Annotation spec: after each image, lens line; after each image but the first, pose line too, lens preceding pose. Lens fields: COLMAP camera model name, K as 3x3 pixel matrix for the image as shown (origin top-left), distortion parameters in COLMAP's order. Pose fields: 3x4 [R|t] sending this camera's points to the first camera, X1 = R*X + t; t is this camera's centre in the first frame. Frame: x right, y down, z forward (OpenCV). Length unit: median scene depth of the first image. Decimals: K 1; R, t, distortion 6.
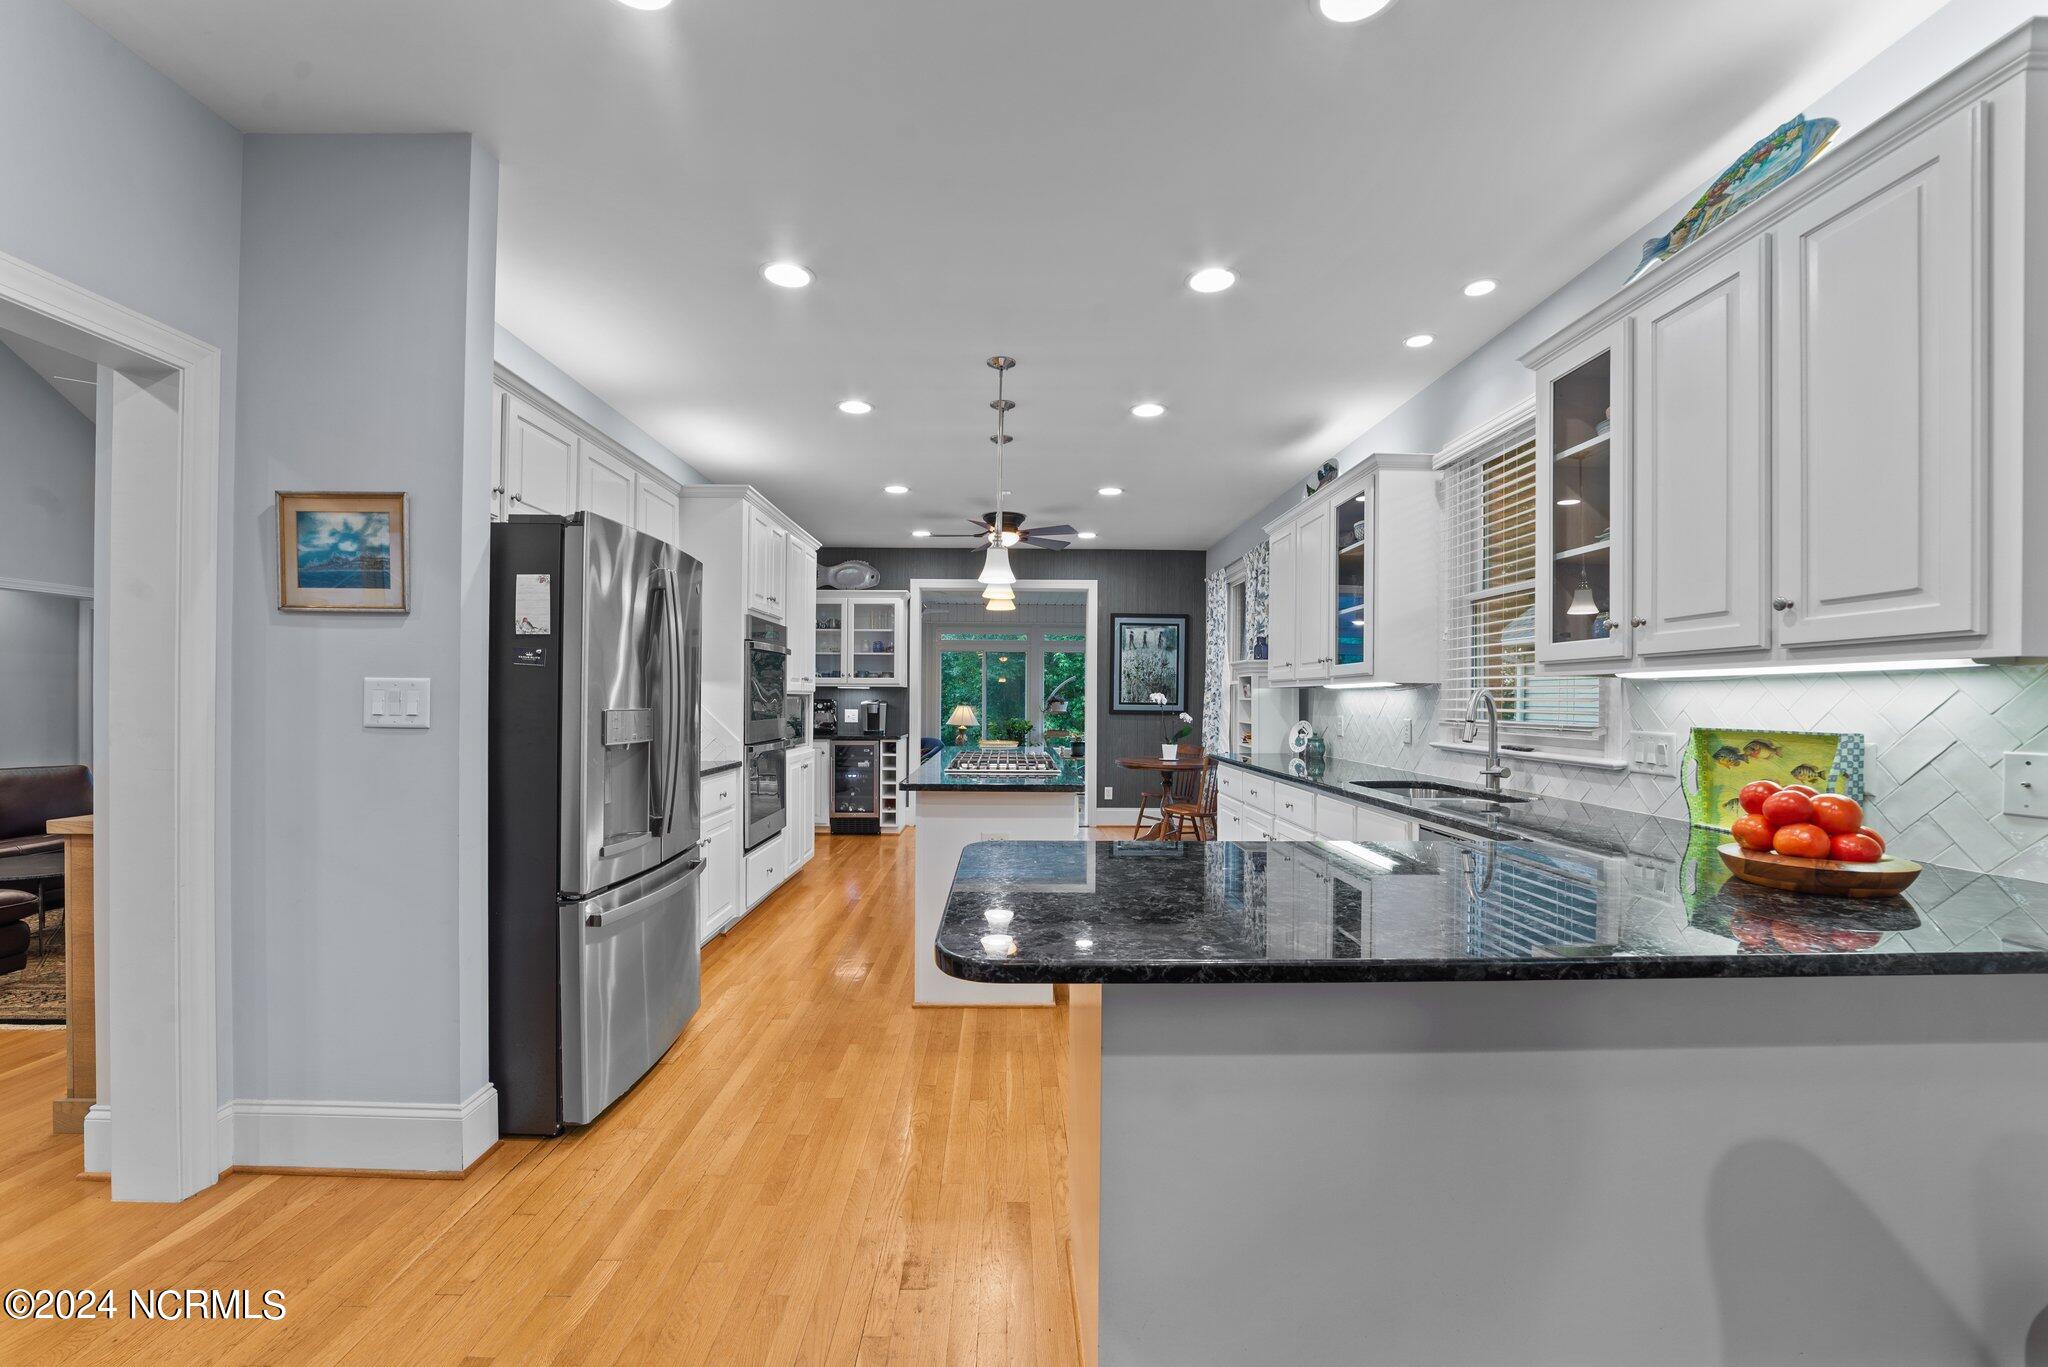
lens RADIAL K [[810.5, 0, 1022.8], [0, 810.5, 698.0], [0, 0, 1]] dist [-0.021620, 0.000897]
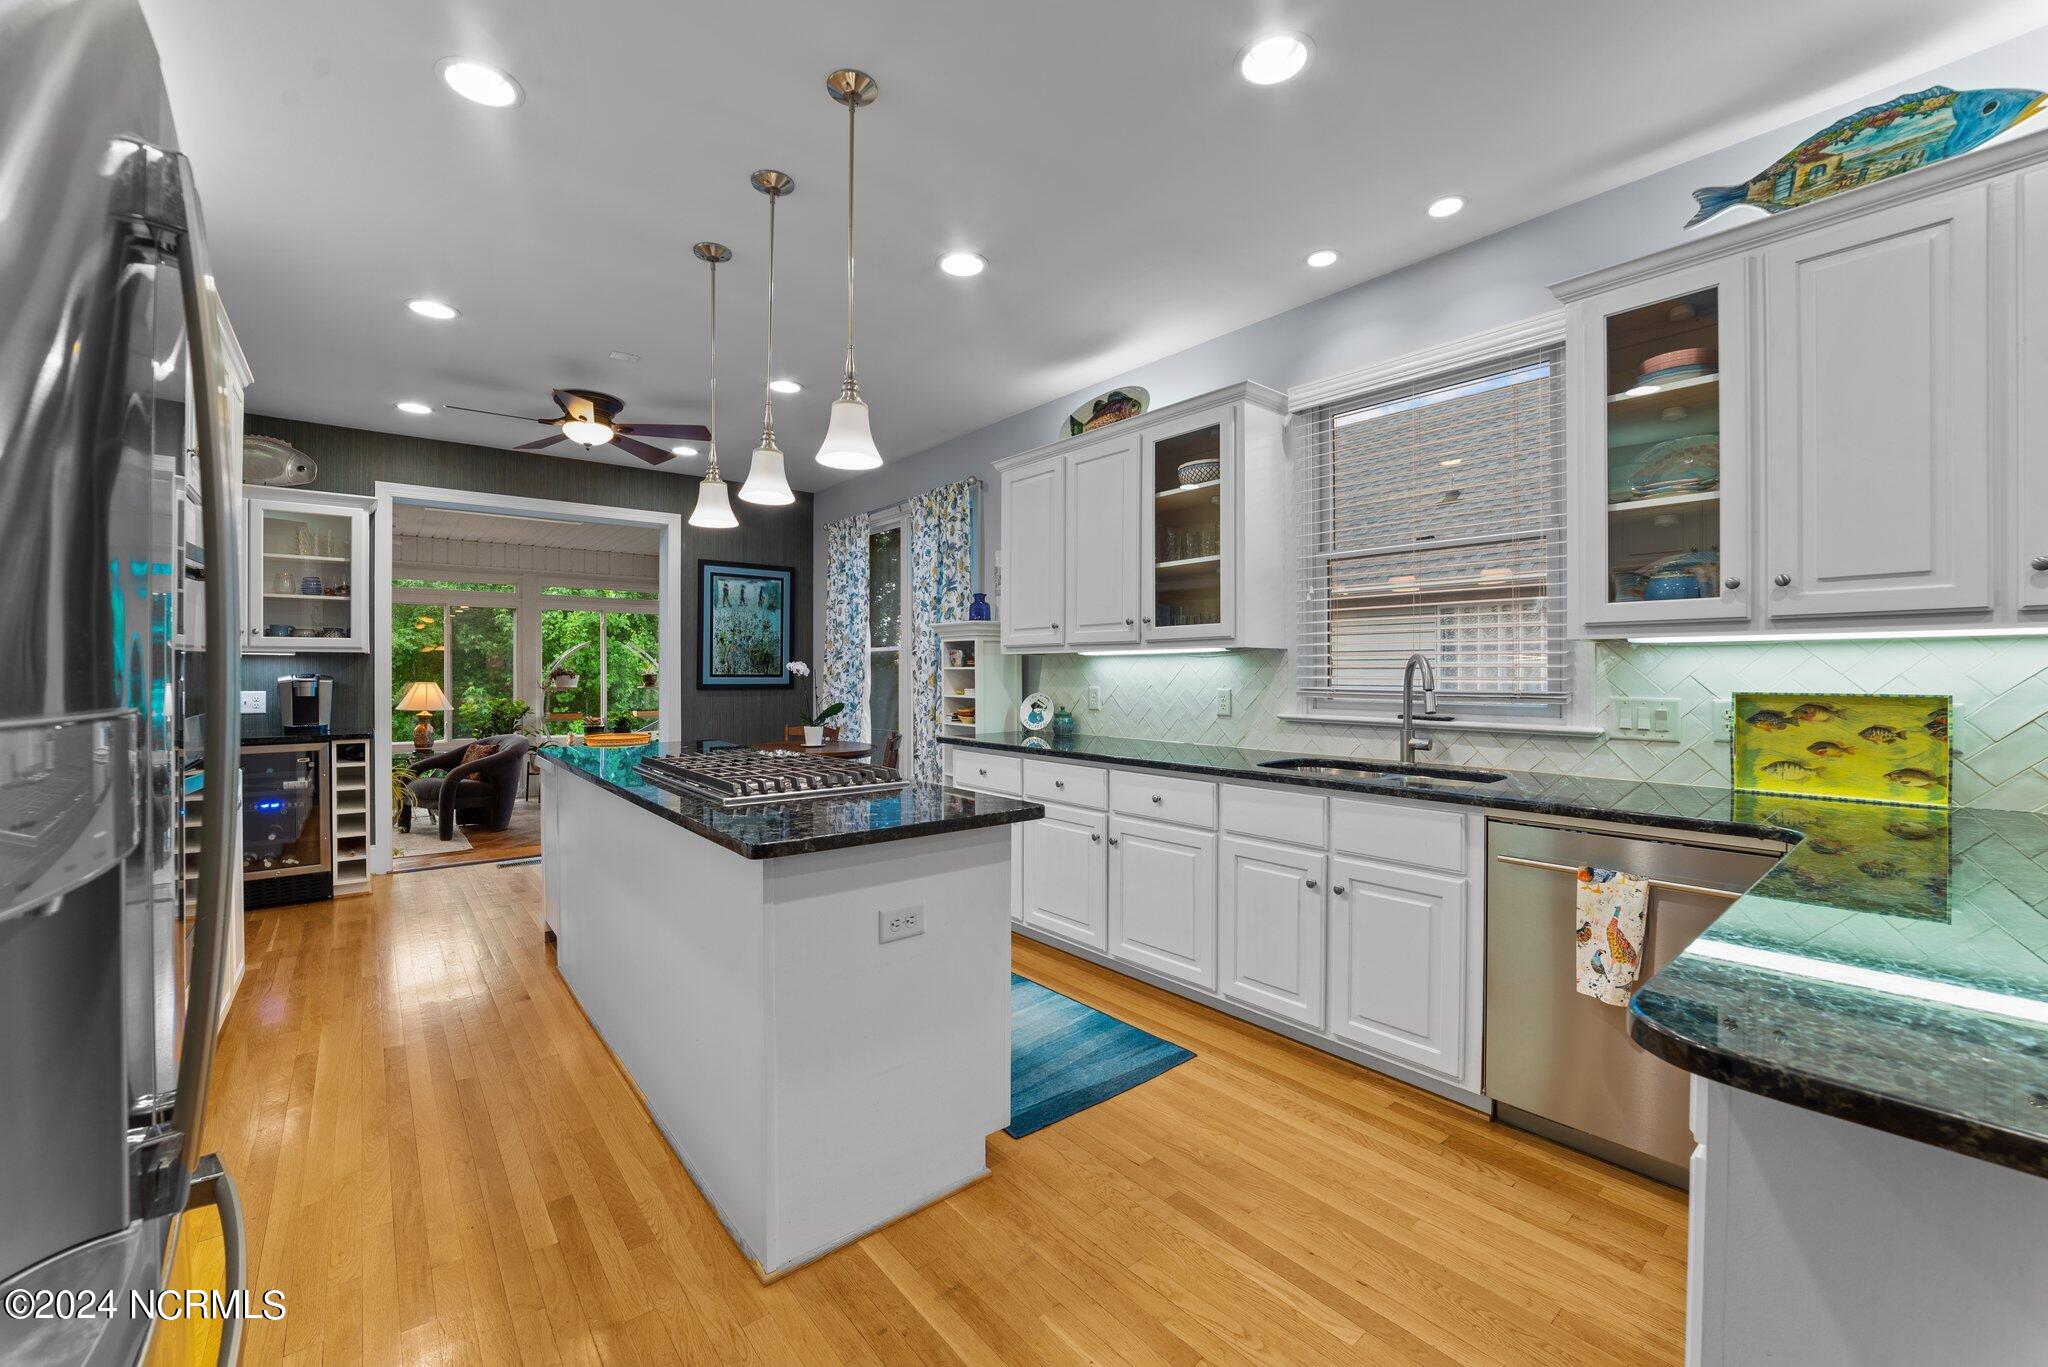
lens RADIAL K [[810.5, 0, 1020.7], [0, 810.5, 671.7], [0, 0, 1]] dist [-0.021620, 0.000897]
pose [[0.788414, -0.008153, 0.615091, -0.239674], [0.005813, 0.999966, 0.005803, 0.000292], [-0.615118, -0.001000, 0.788435, 0.391034]]
